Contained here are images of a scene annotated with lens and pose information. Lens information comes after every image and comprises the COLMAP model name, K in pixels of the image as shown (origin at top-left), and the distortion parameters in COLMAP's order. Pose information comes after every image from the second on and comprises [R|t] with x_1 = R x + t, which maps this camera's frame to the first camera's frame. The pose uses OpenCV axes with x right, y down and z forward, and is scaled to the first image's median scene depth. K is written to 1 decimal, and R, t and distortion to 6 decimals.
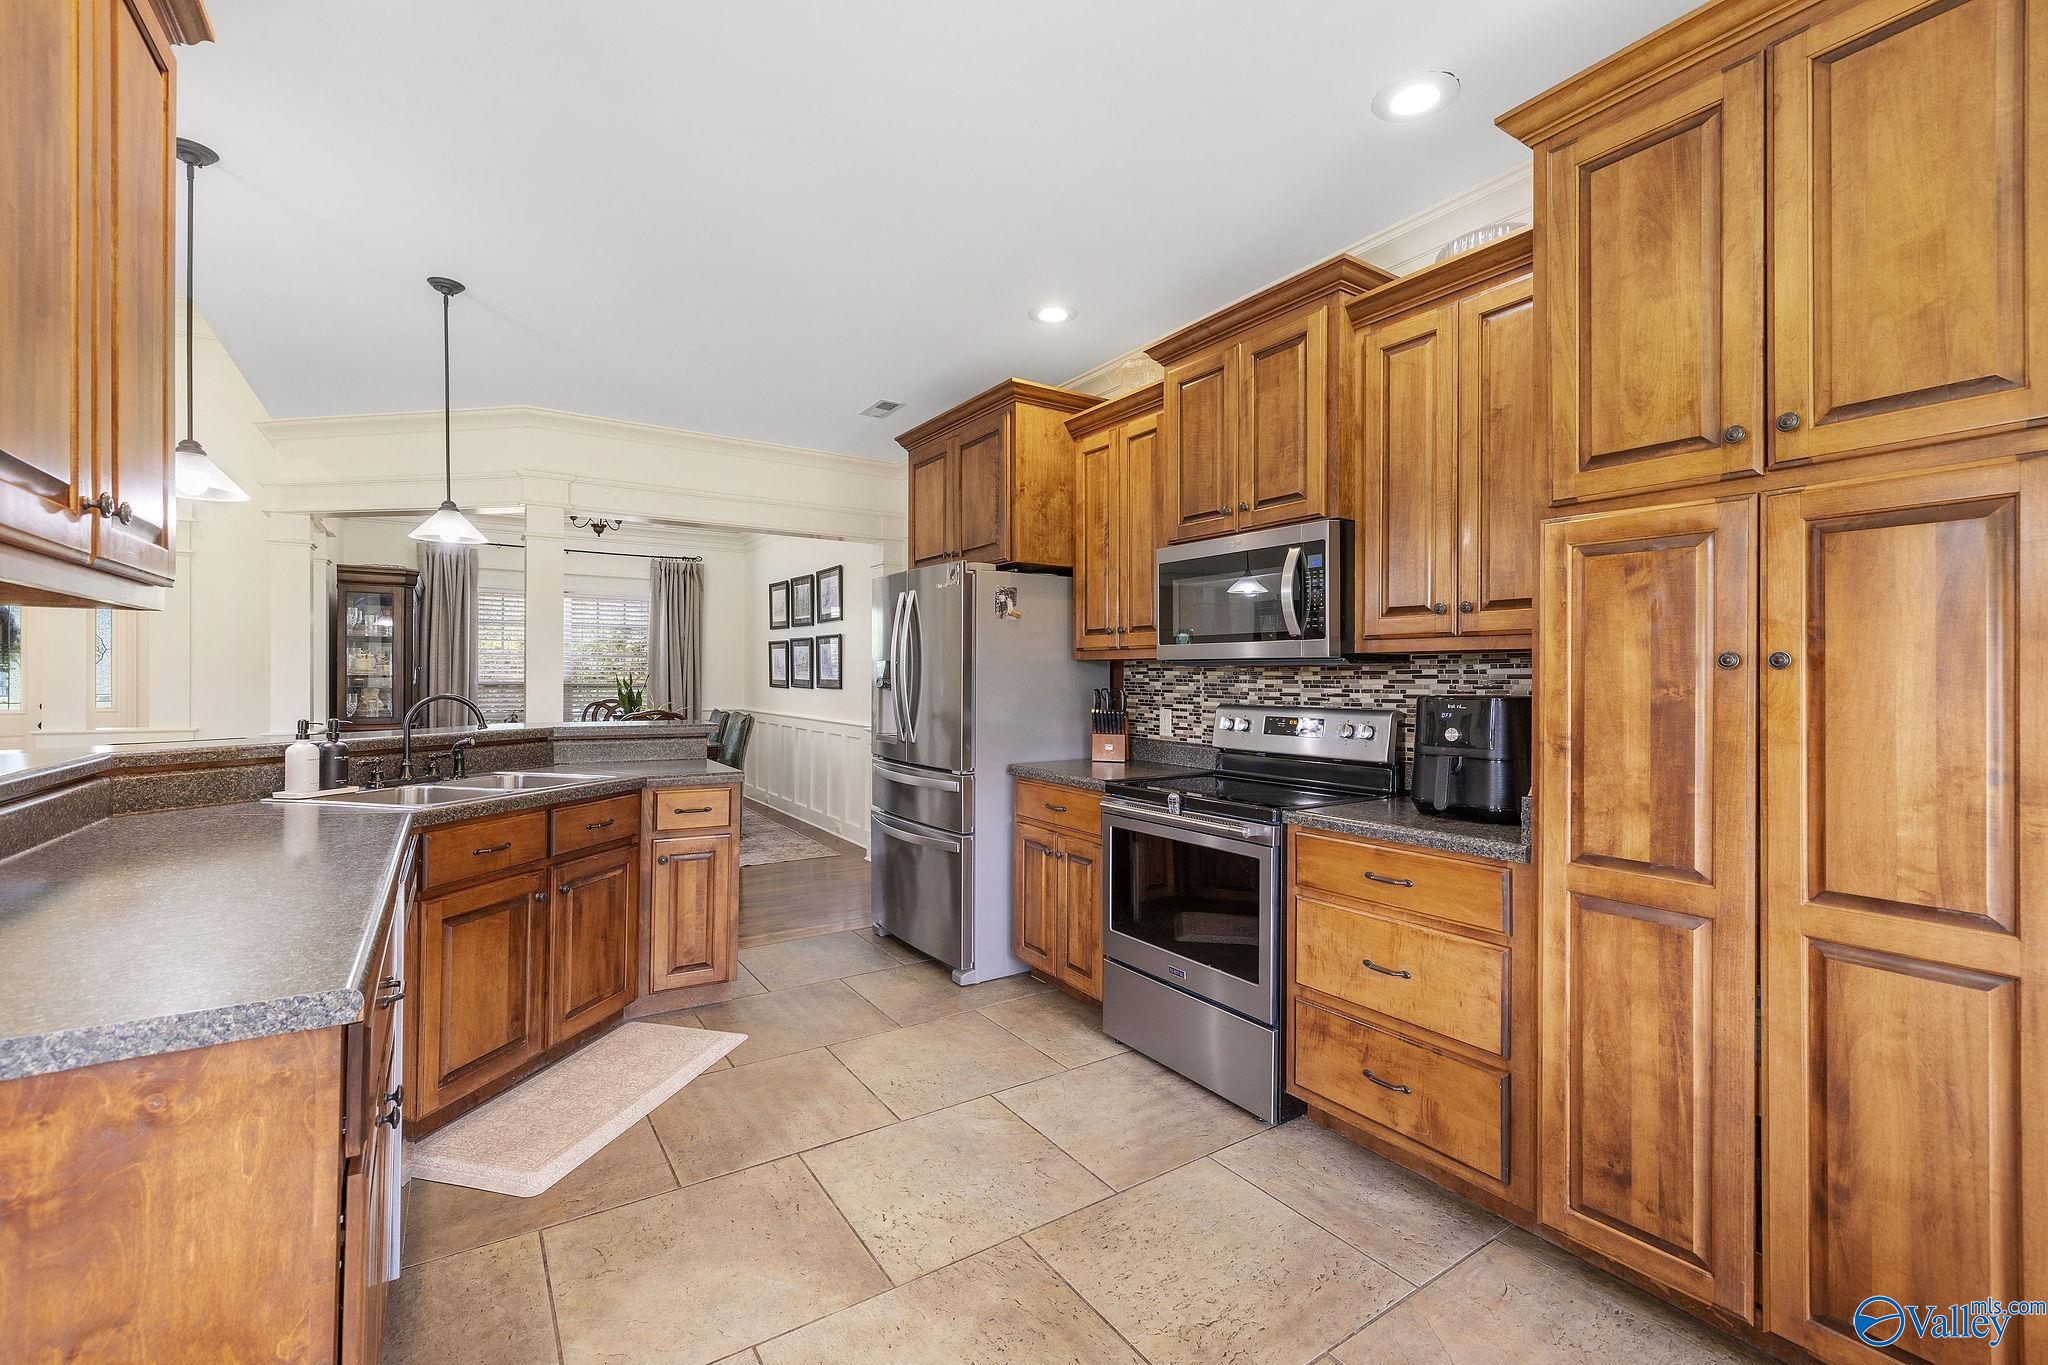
lens RADIAL K [[857.2, 0, 1023.2], [0, 857.2, 678.8], [0, 0, 1]] dist [-0.000832, -0.000126]
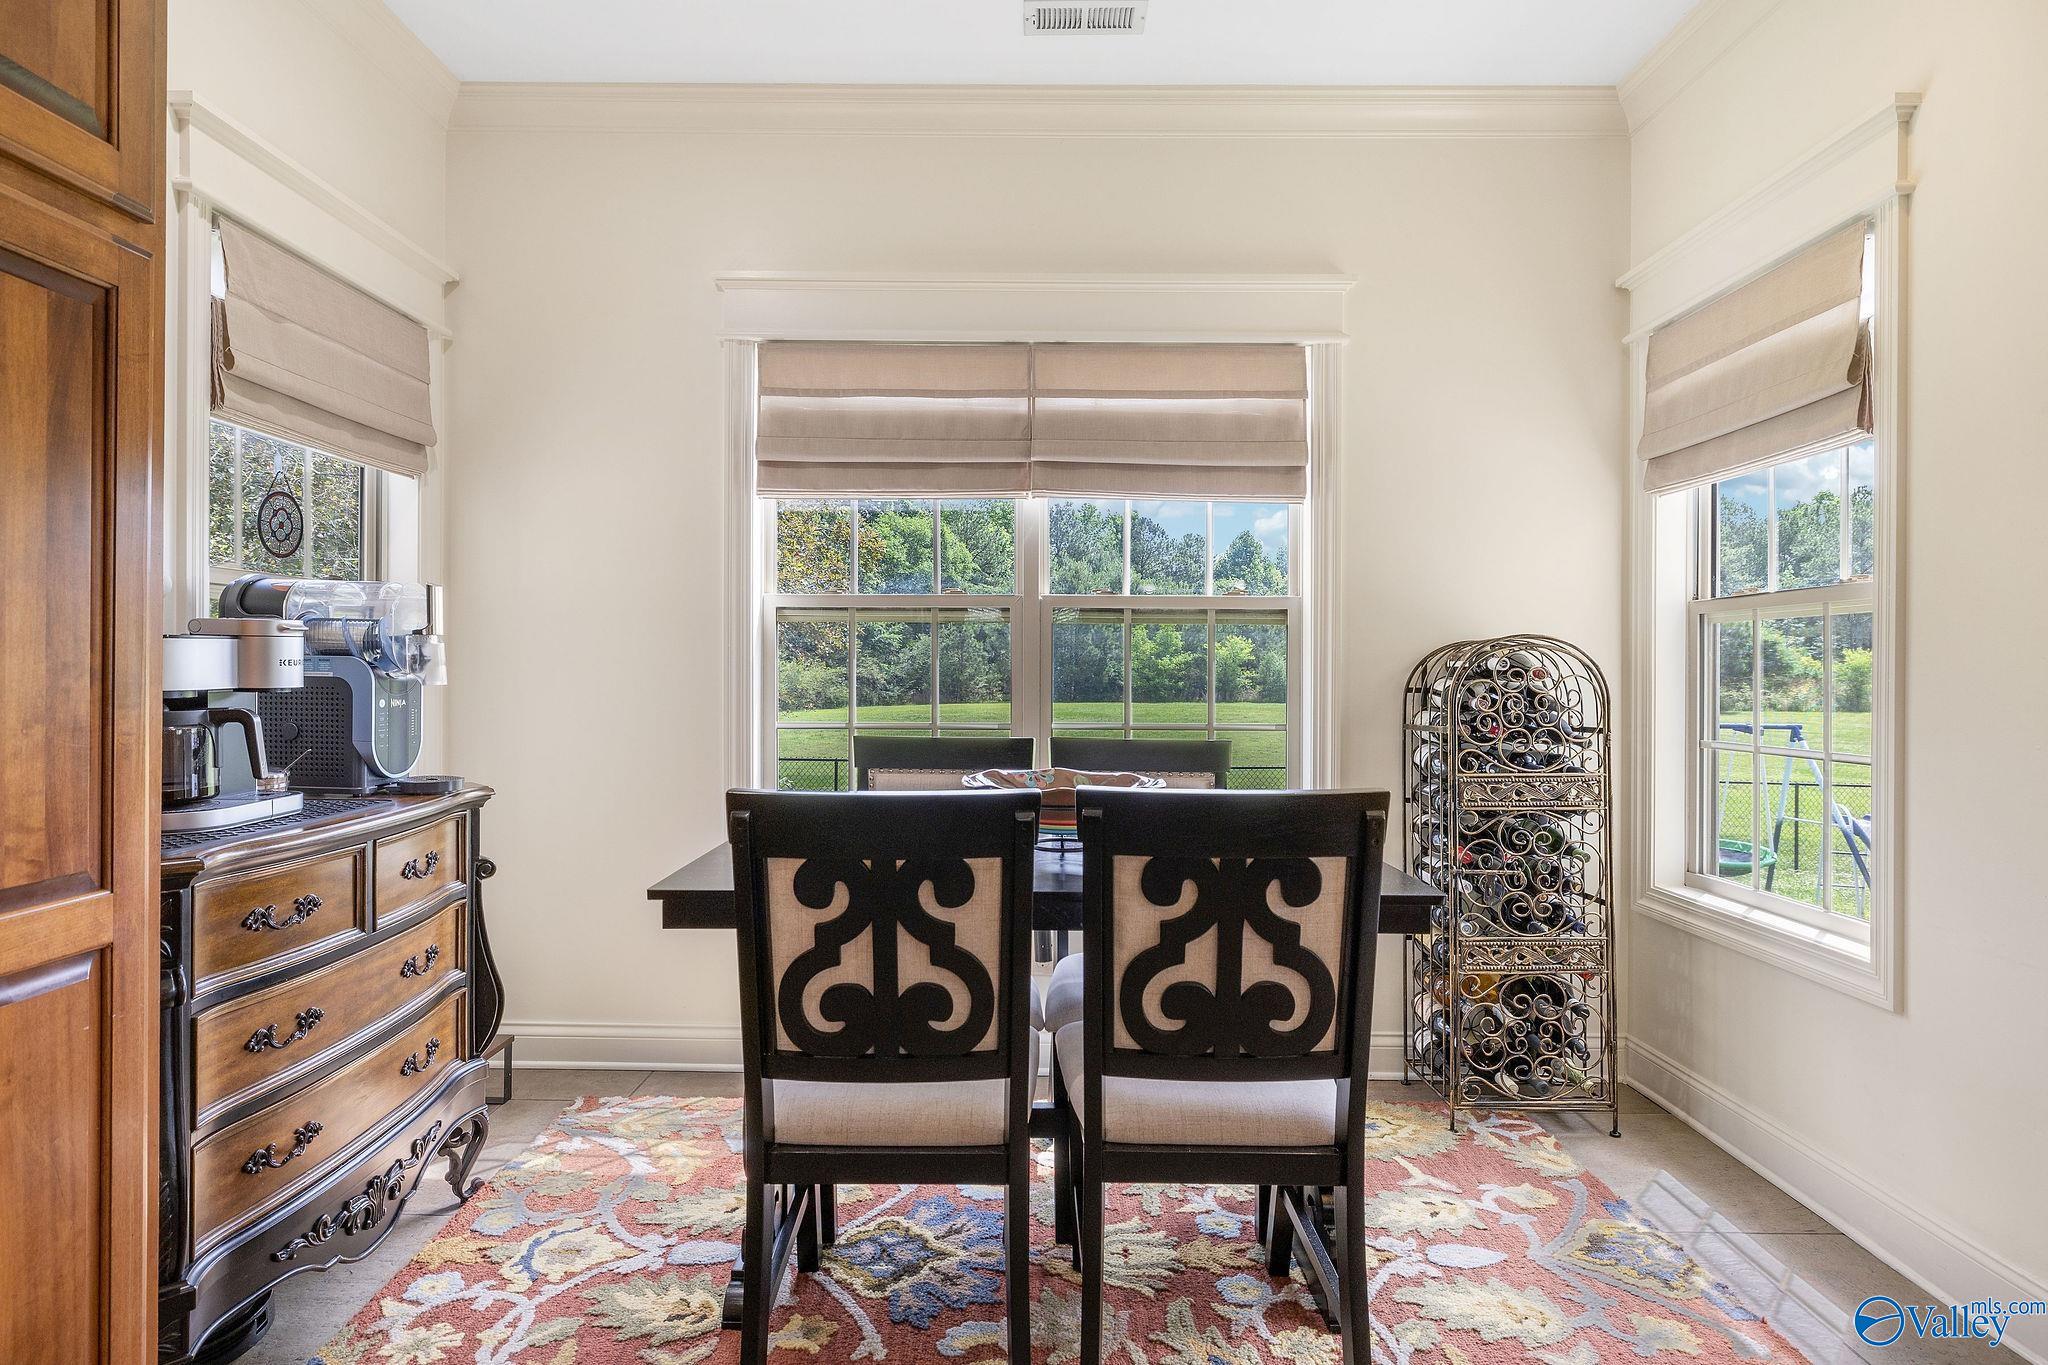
lens RADIAL K [[1107.0, 0, 1024.0], [0, 1107.0, 682.5], [0, 0, 1]] dist [-0.004738, -0.000456]
pose [[-0.825255, -0.015143, 0.564558, -0.010646], [-0.008045, 0.999854, 0.015059, 0.046491], [-0.564703, 0.007886, -0.825256, 0.606317]]
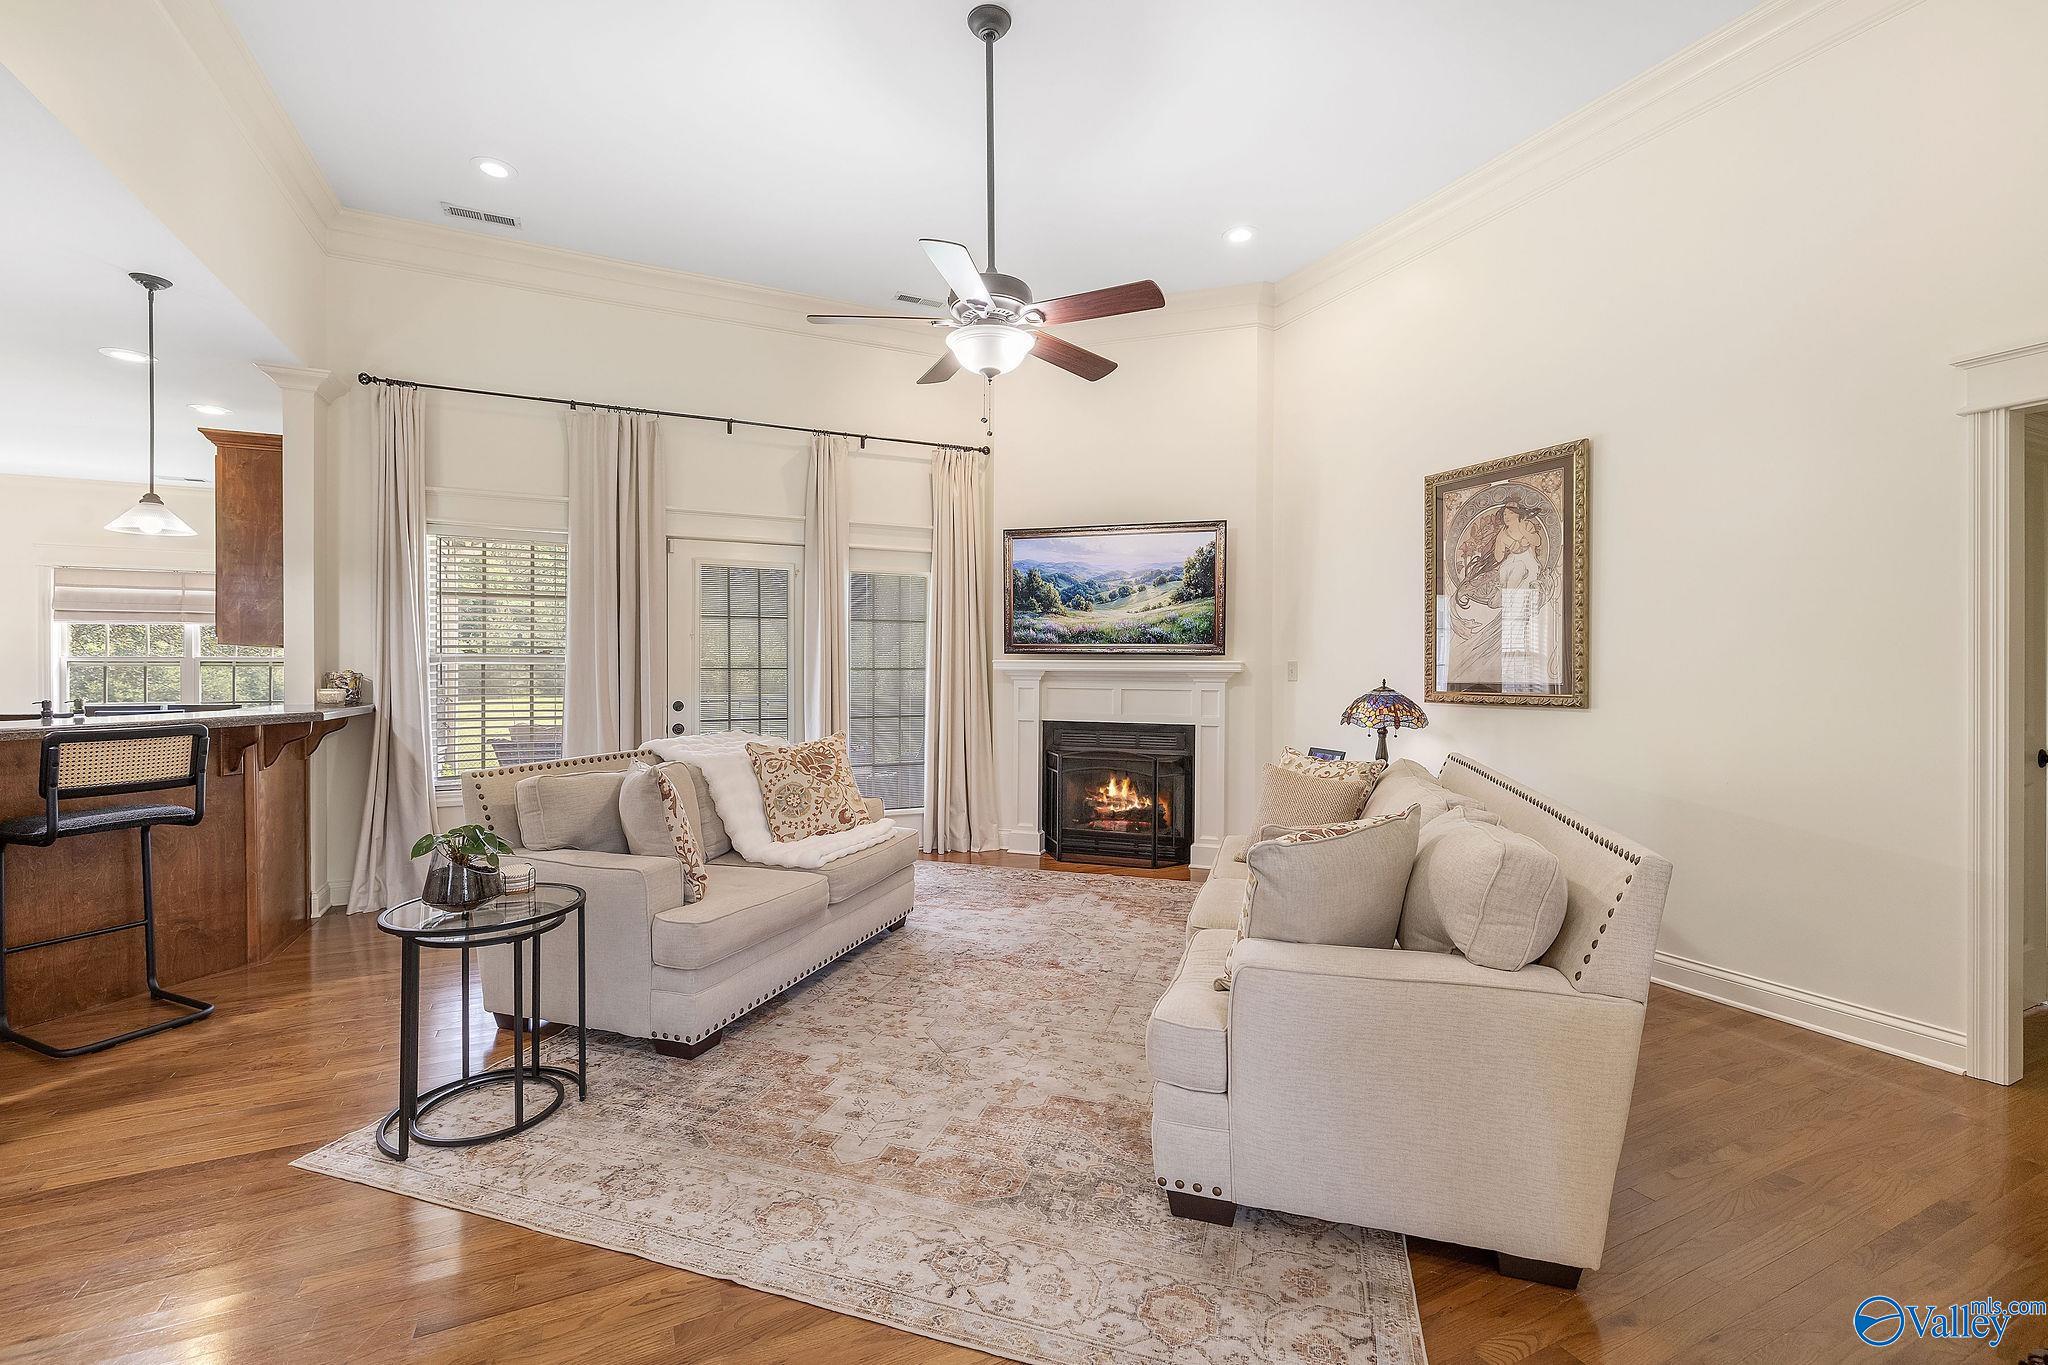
lens RADIAL K [[866.0, 0, 1021.1], [0, 866.0, 679.6], [0, 0, 1]] dist [0.001752, -0.000263]
pose [[-0.988989, -0.006601, 0.147845, -2.073752], [-0.004863, 0.999915, 0.012114, -0.008513], [-0.147912, 0.011262, -0.988936, 1.762124]]
